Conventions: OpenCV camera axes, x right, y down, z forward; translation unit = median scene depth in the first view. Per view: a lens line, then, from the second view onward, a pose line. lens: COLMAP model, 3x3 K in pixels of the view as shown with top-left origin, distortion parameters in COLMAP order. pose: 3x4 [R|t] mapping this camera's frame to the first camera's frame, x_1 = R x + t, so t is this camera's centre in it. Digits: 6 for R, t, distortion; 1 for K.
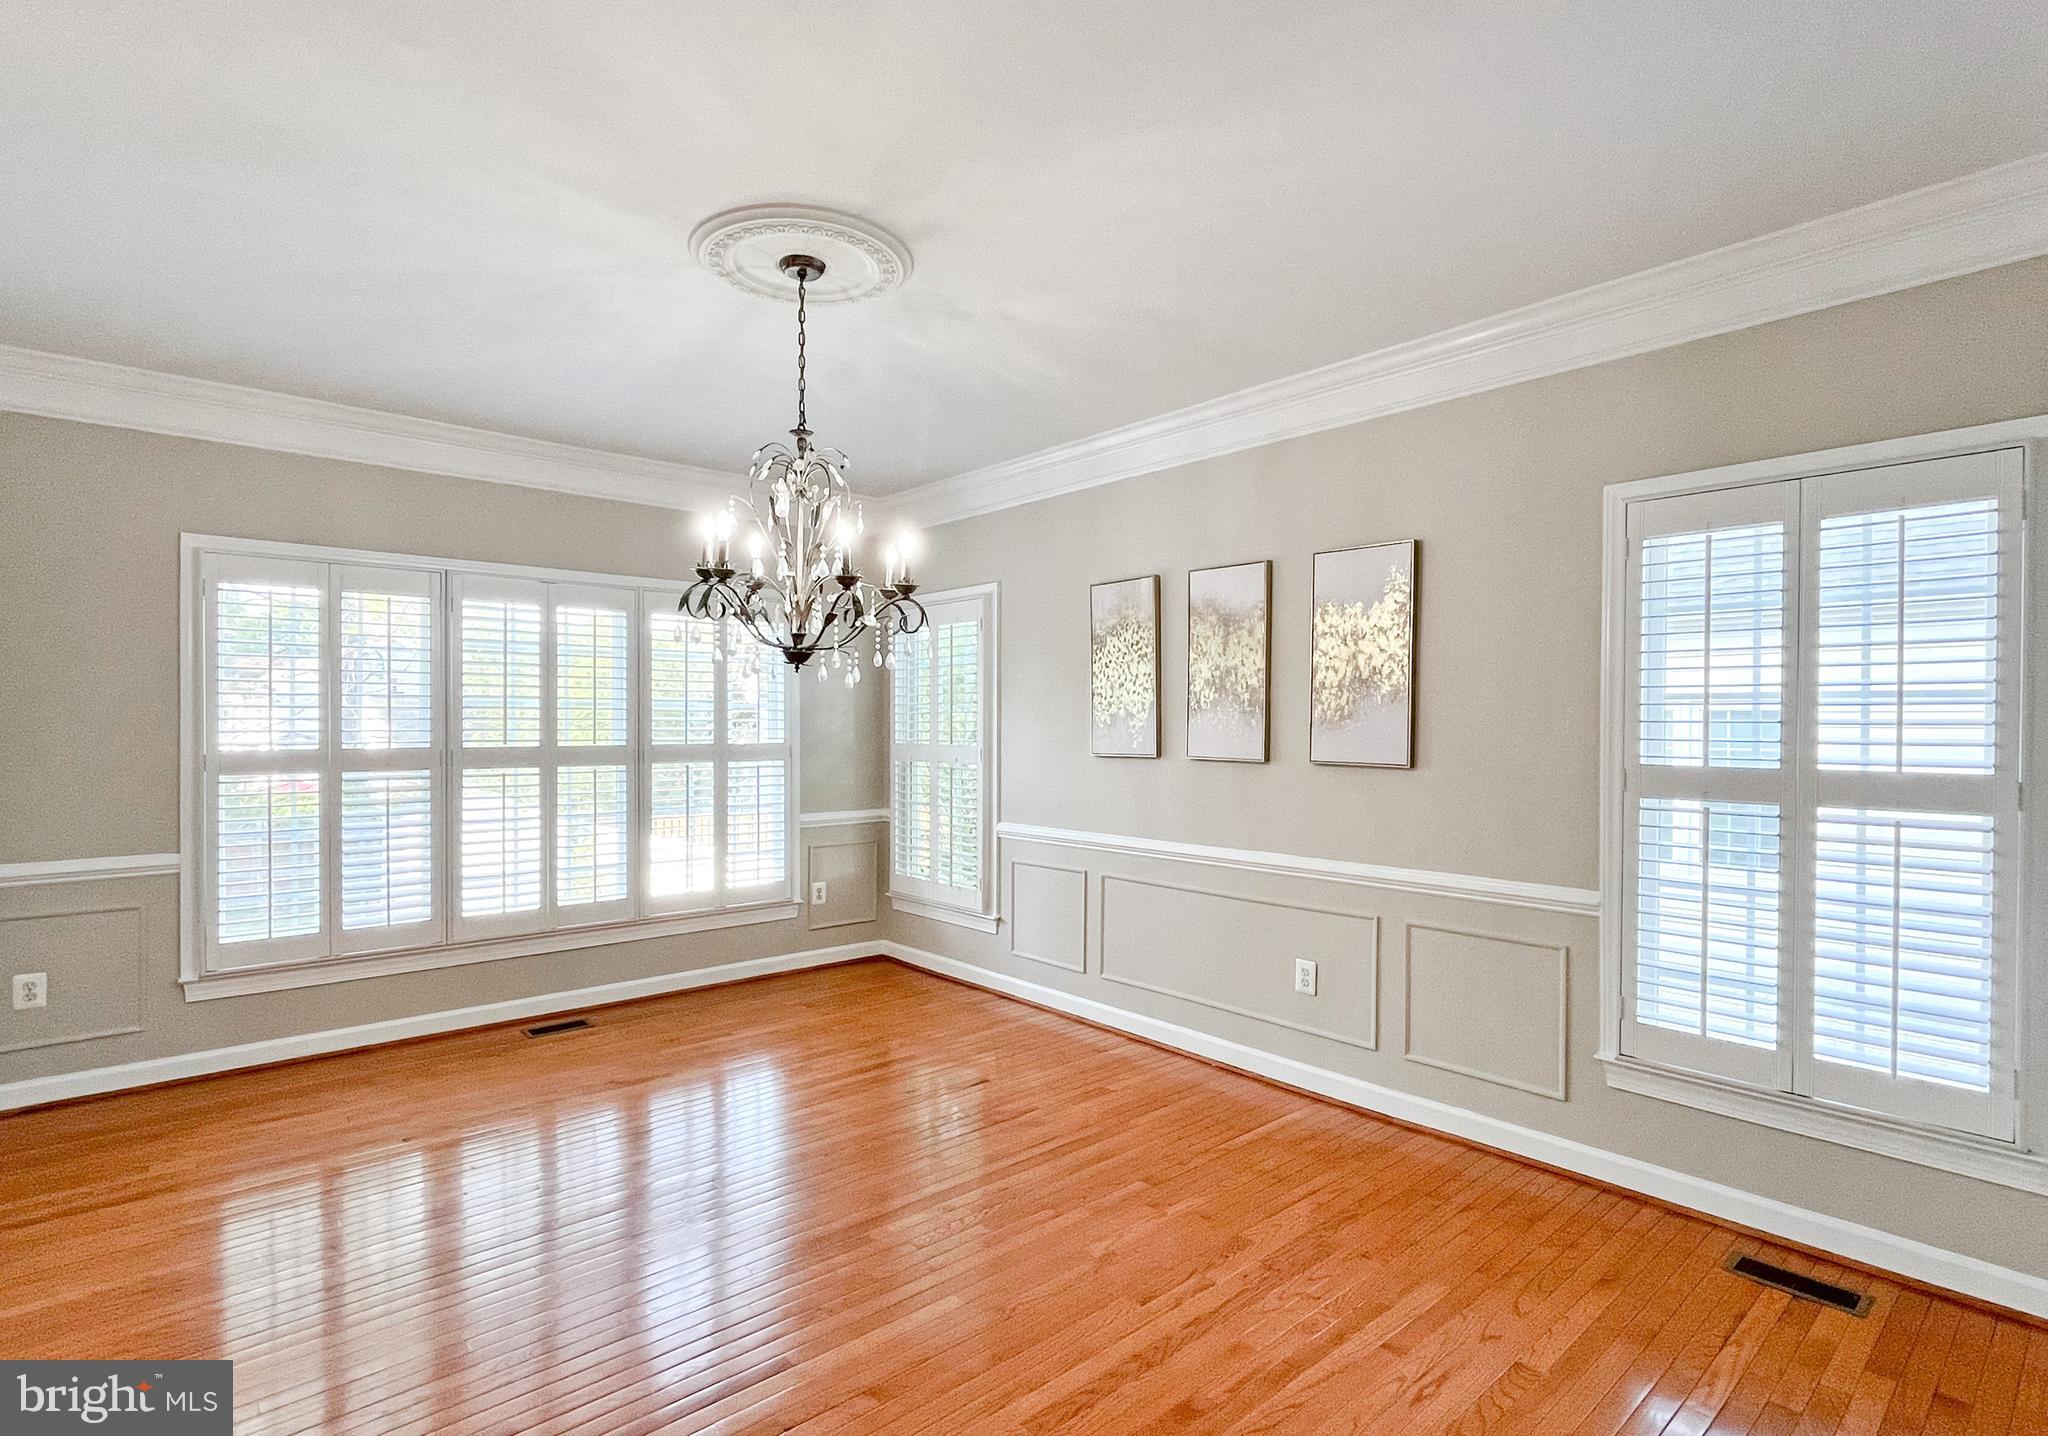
lens RADIAL K [[1004.6, 0, 1024.0], [0, 1004.6, 718.0], [0, 0, 1]] dist [0.000017, -0.000085]
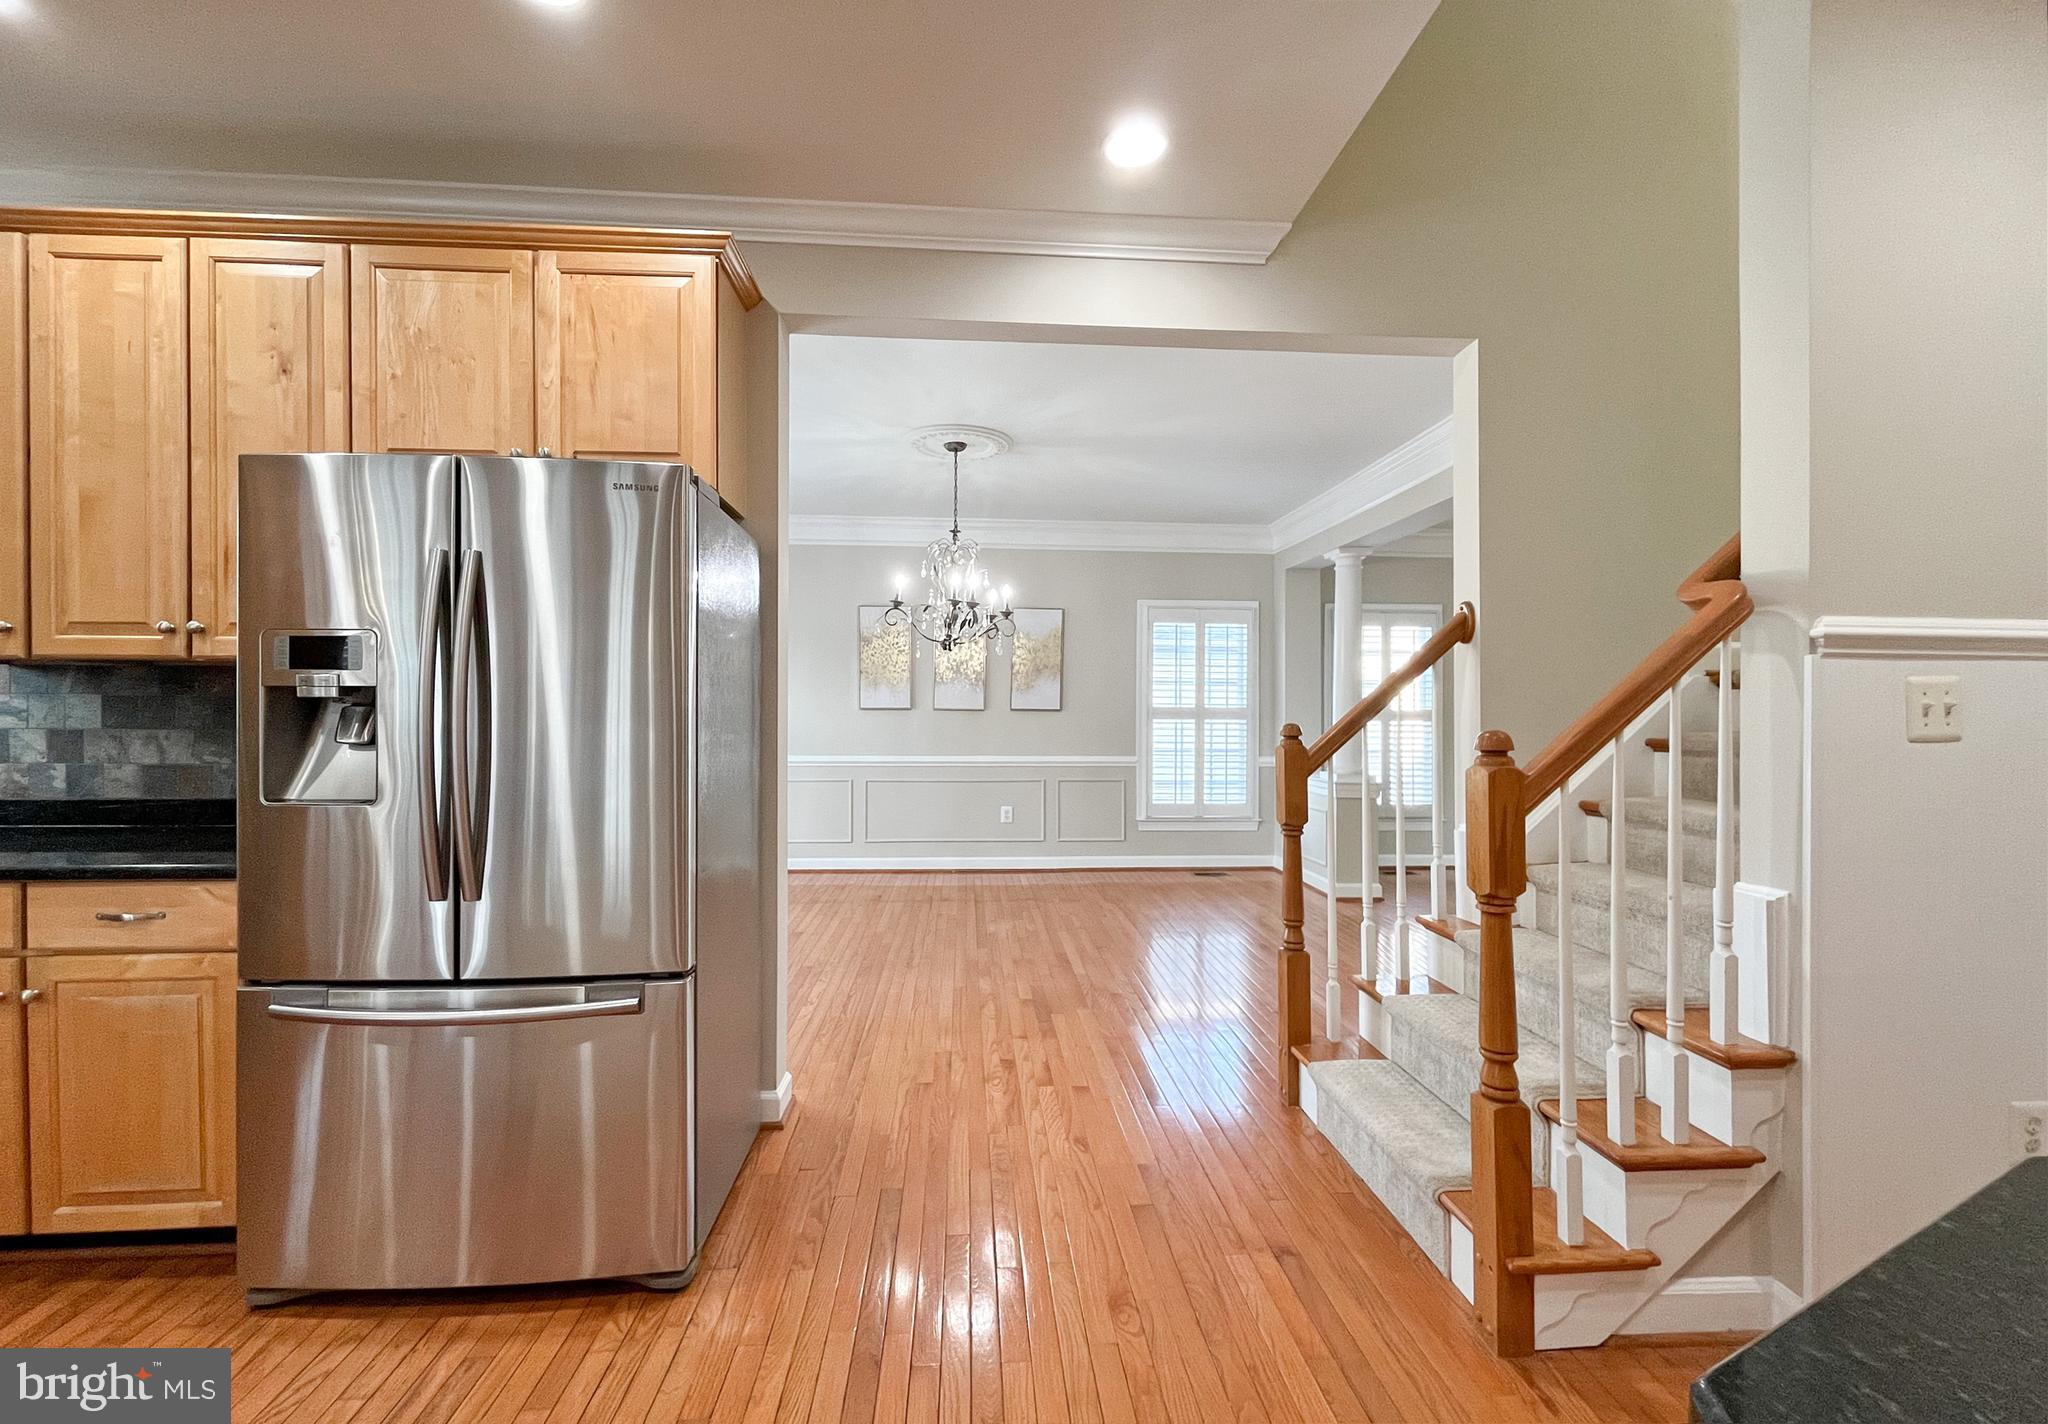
lens RADIAL K [[857.0, 0, 1018.9], [0, 857.0, 718.6], [0, 0, 1]] dist [-0.002397, -0.000247]
pose [[0.618696, -0.001992, 0.785628, -1.322399], [-0.008887, 0.999915, 0.009533, 0.056125], [-0.785580, -0.012880, 0.618626, -0.118926]]
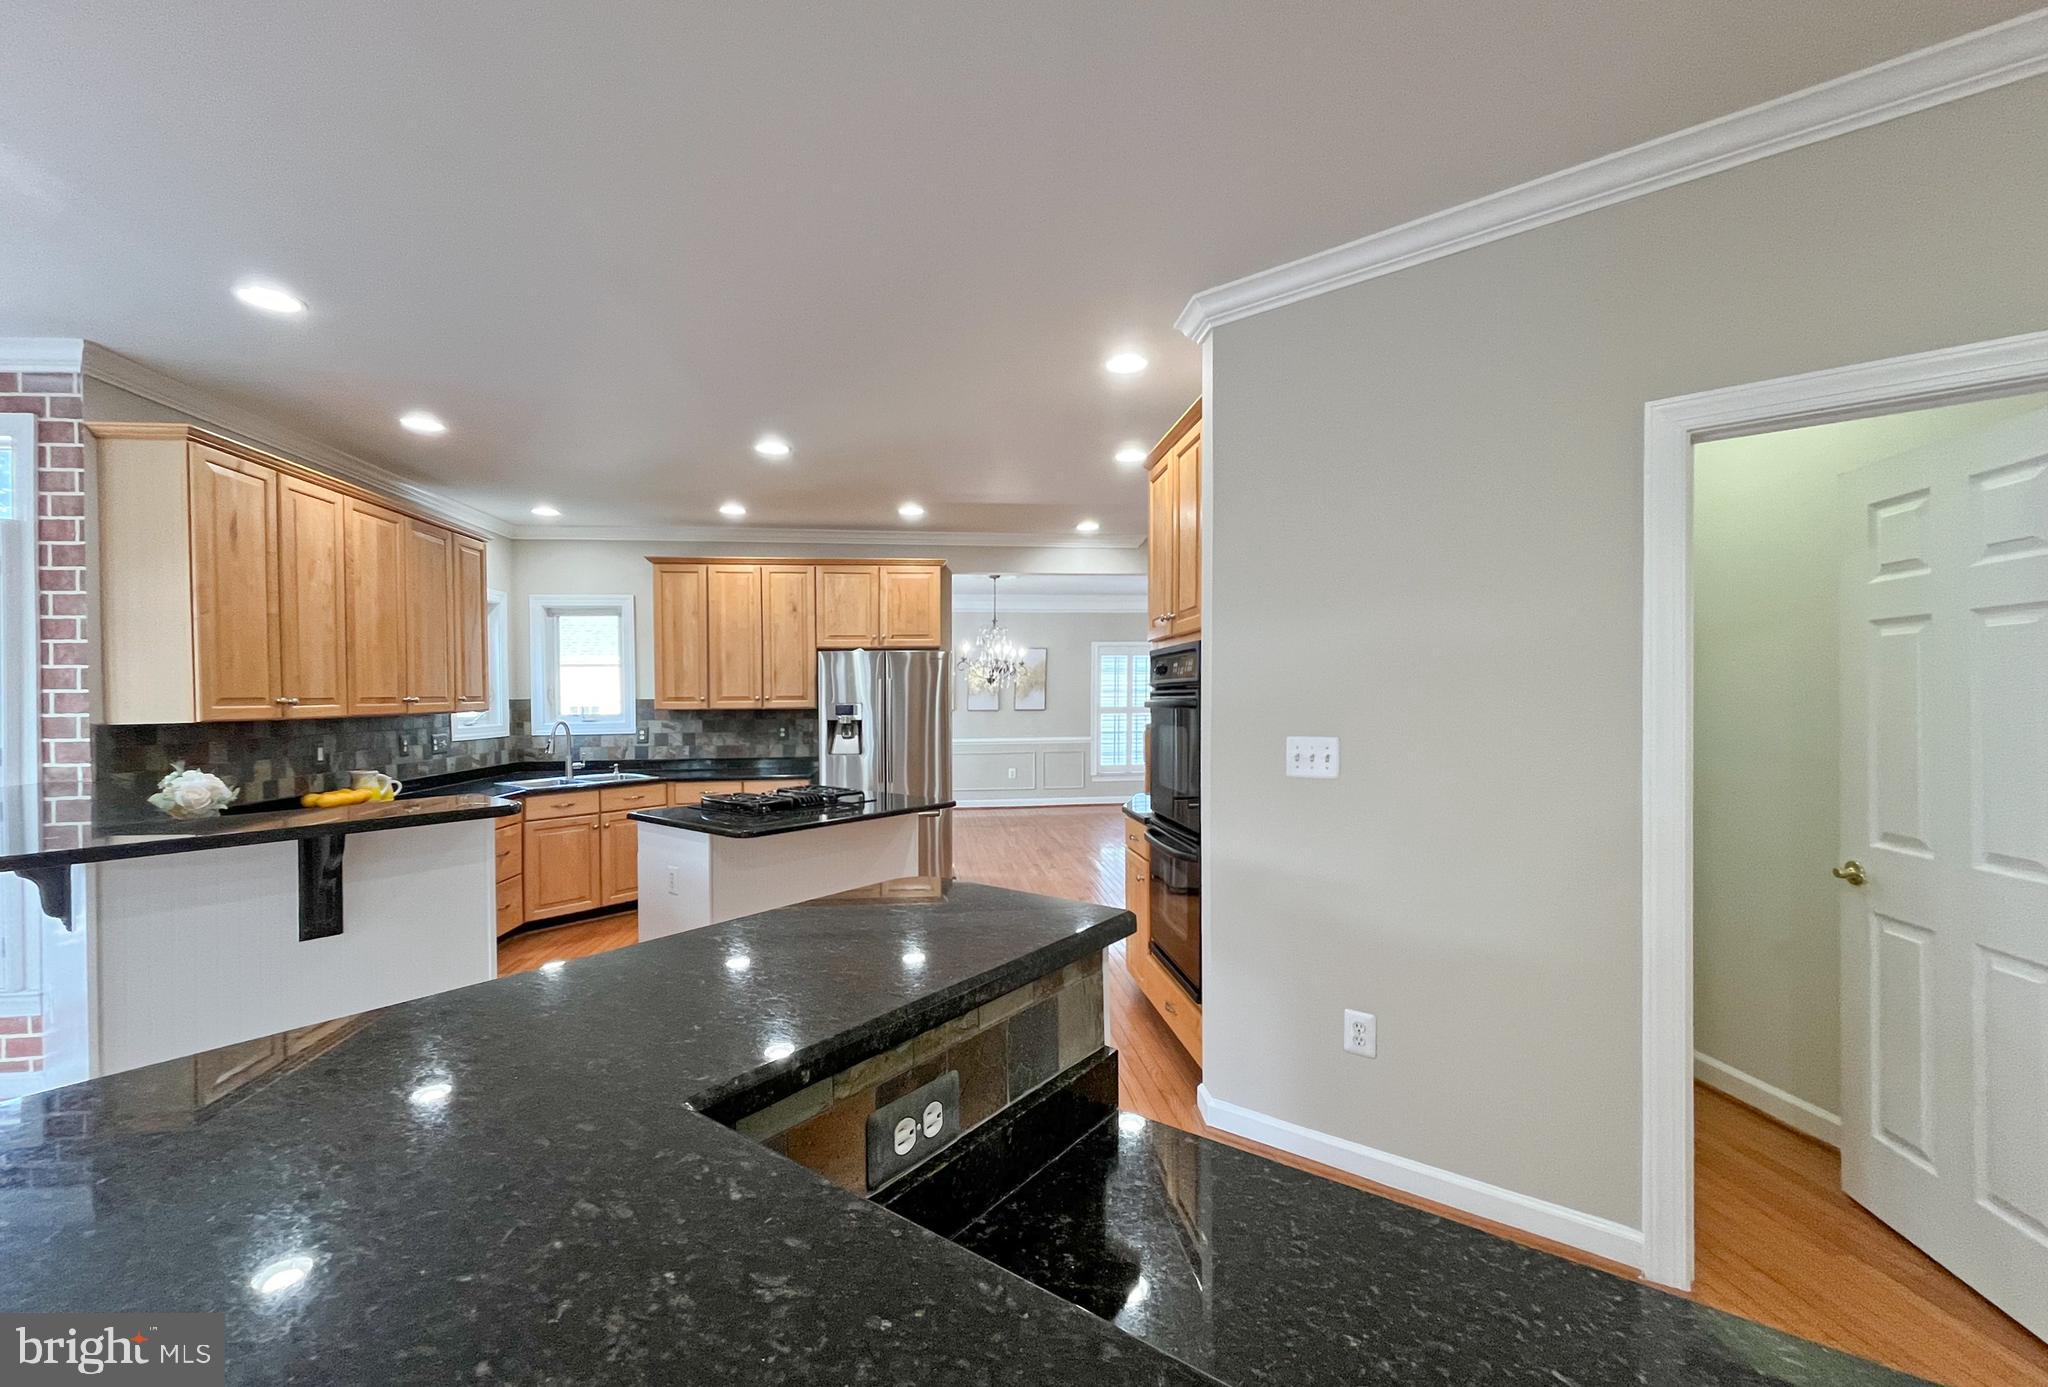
lens RADIAL K [[832.3, 0, 1004.8], [0, 832.3, 702.5], [0, 0, 1]] dist [0.001383, 0.000159]
pose [[0.594984, -0.012287, 0.803643, -2.493063], [0.004850, 0.999920, 0.011697, -0.018389], [-0.803723, -0.003062, 0.594996, -0.824960]]
